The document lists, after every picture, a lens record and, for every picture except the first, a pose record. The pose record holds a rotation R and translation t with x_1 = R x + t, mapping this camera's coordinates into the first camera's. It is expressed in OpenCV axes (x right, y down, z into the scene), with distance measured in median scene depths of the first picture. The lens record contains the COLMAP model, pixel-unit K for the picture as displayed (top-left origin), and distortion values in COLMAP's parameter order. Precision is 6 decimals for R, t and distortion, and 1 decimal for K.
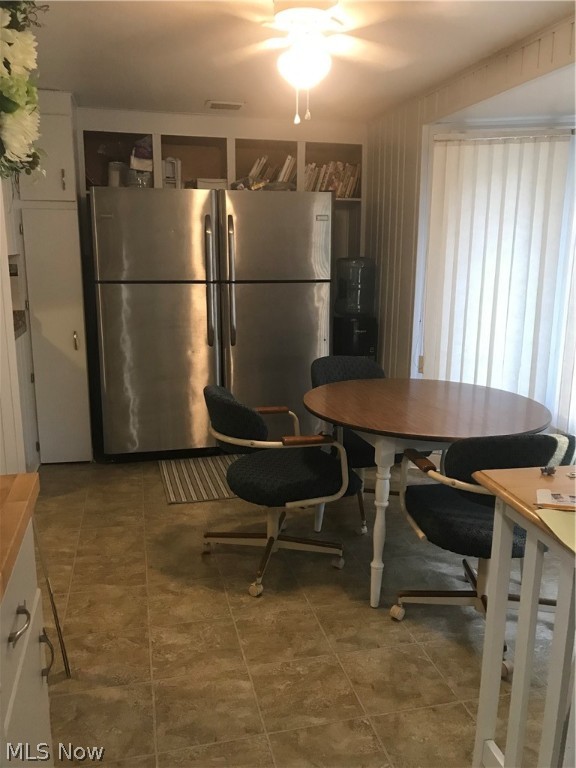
lens RADIAL K [[633.3, 0, 288.0], [0, 633.3, 384.0], [0, 0, 1]] dist [0.029994, -0.009616]
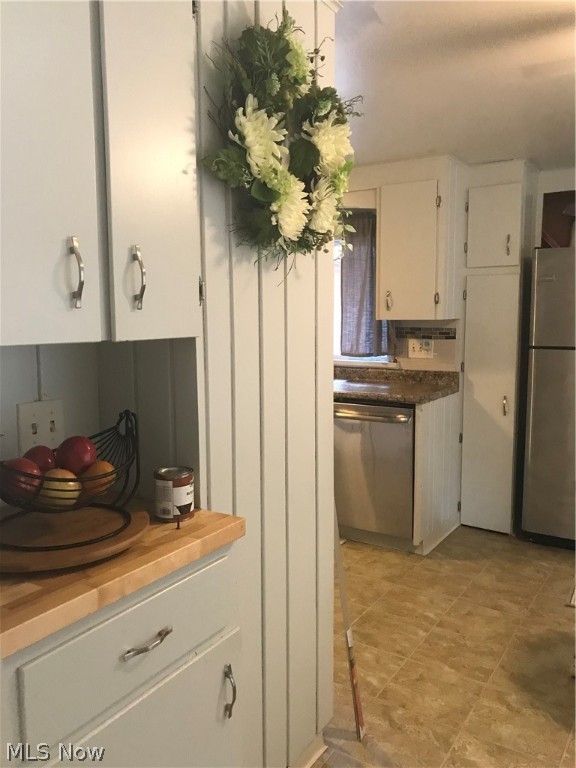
lens RADIAL K [[633.3, 0, 288.0], [0, 633.3, 384.0], [0, 0, 1]] dist [0.029994, -0.009616]
pose [[0.693631, 0.075393, -0.716374, 0.147502], [-0.144181, 0.988913, -0.035528, -0.021585], [0.705754, 0.127931, 0.696811, 0.095457]]
